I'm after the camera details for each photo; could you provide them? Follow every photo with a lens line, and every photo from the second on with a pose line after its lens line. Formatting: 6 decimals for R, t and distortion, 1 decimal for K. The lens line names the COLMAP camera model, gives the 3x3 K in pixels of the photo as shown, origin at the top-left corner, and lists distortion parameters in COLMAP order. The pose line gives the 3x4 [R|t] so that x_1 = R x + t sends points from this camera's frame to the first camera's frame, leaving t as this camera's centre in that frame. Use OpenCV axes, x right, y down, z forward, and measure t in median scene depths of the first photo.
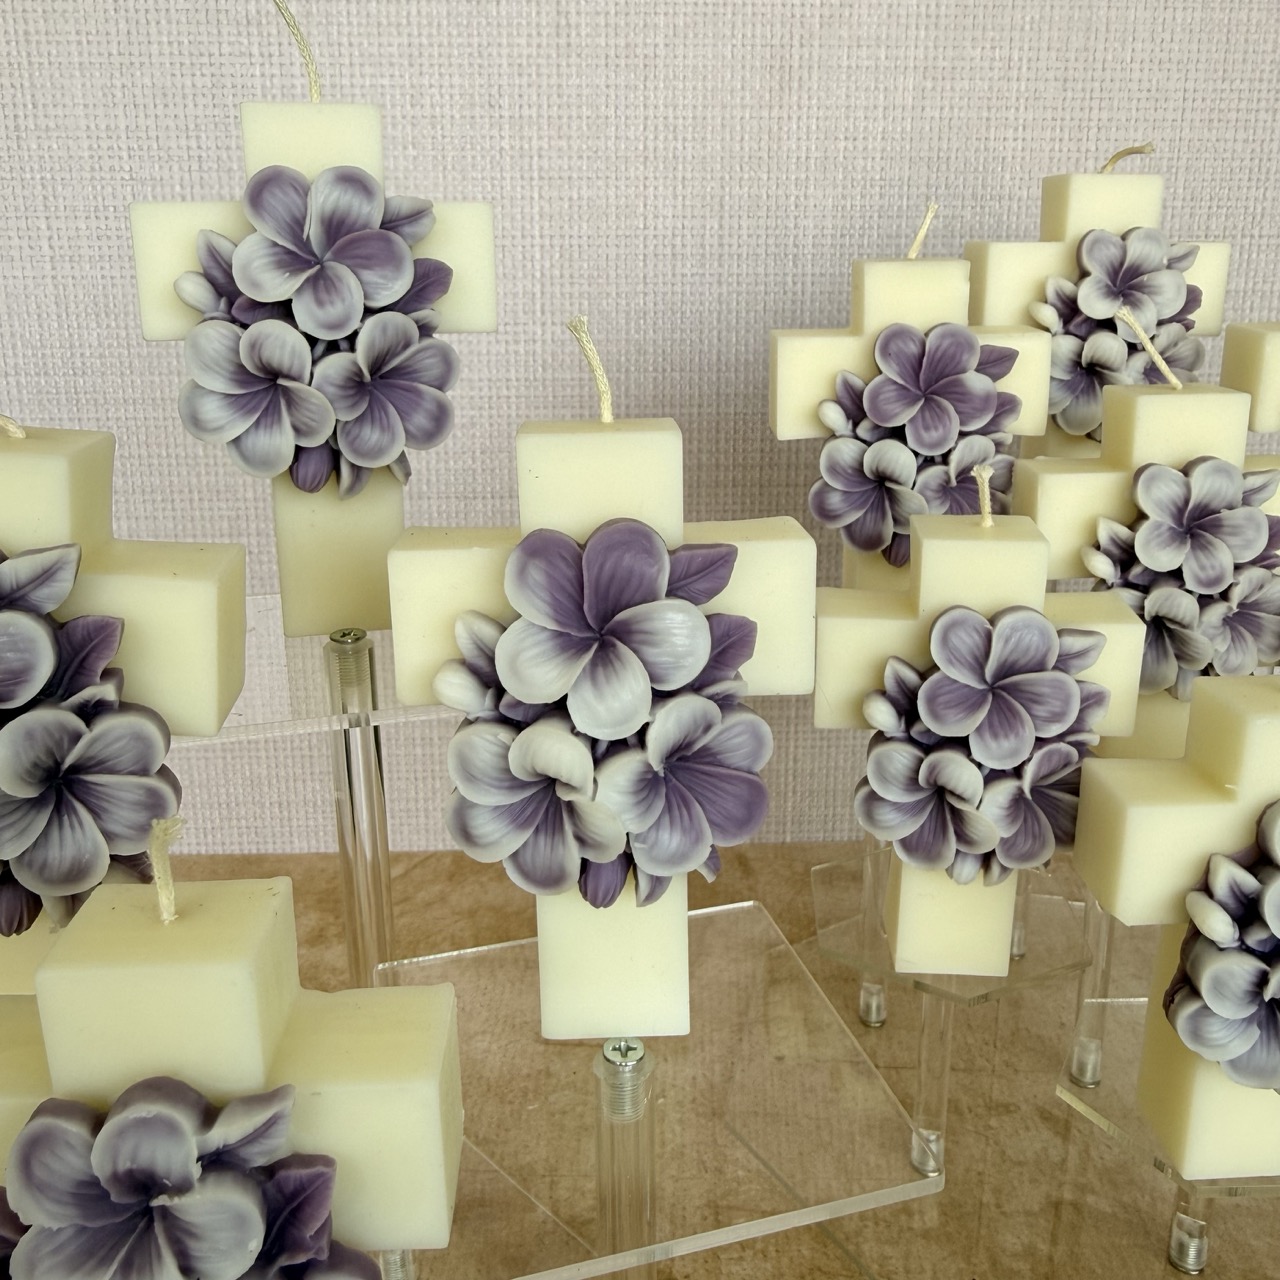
lens RADIAL K [[1249.4, 0, 635.1], [0, 1249.4, 511.6], [0, 0, 1]] dist [-0.011051, 0.010282]
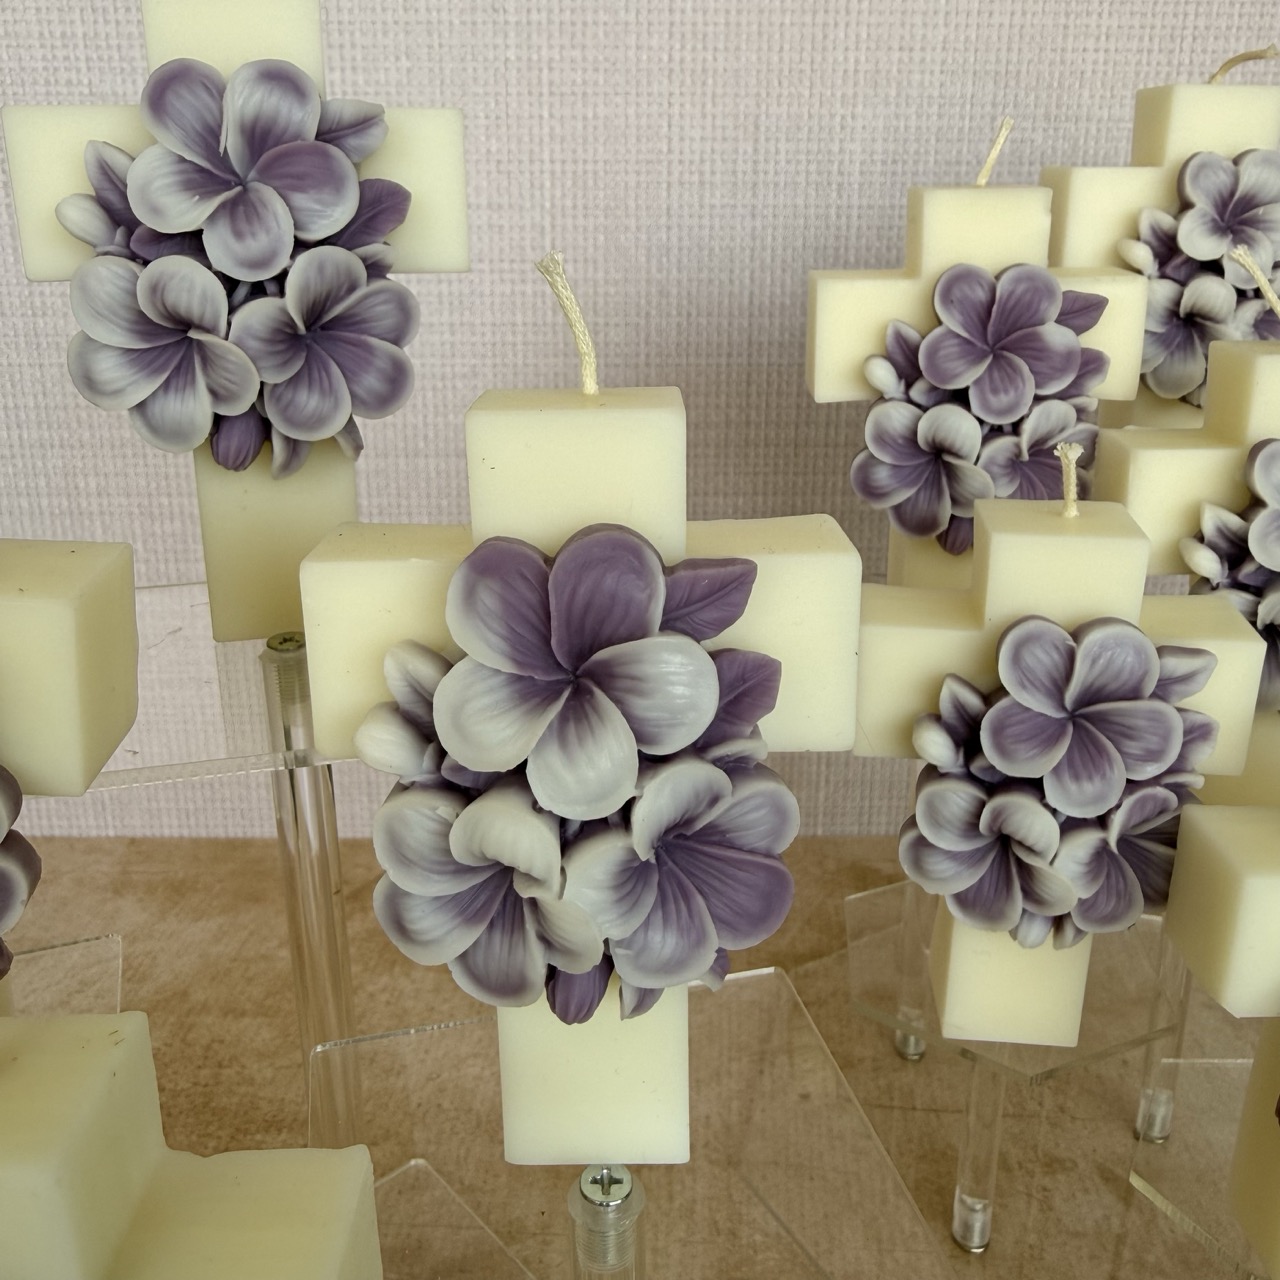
lens RADIAL K [[1252.1, 0, 634.8], [0, 1252.1, 521.3], [0, 0, 1]] dist [-0.008864, -0.000473]
pose [[0.999498, 0.012087, -0.029299, 0.022234], [-0.010423, 0.998360, 0.056286, -0.028859], [0.029932, -0.055952, 0.997985, 0.181597]]
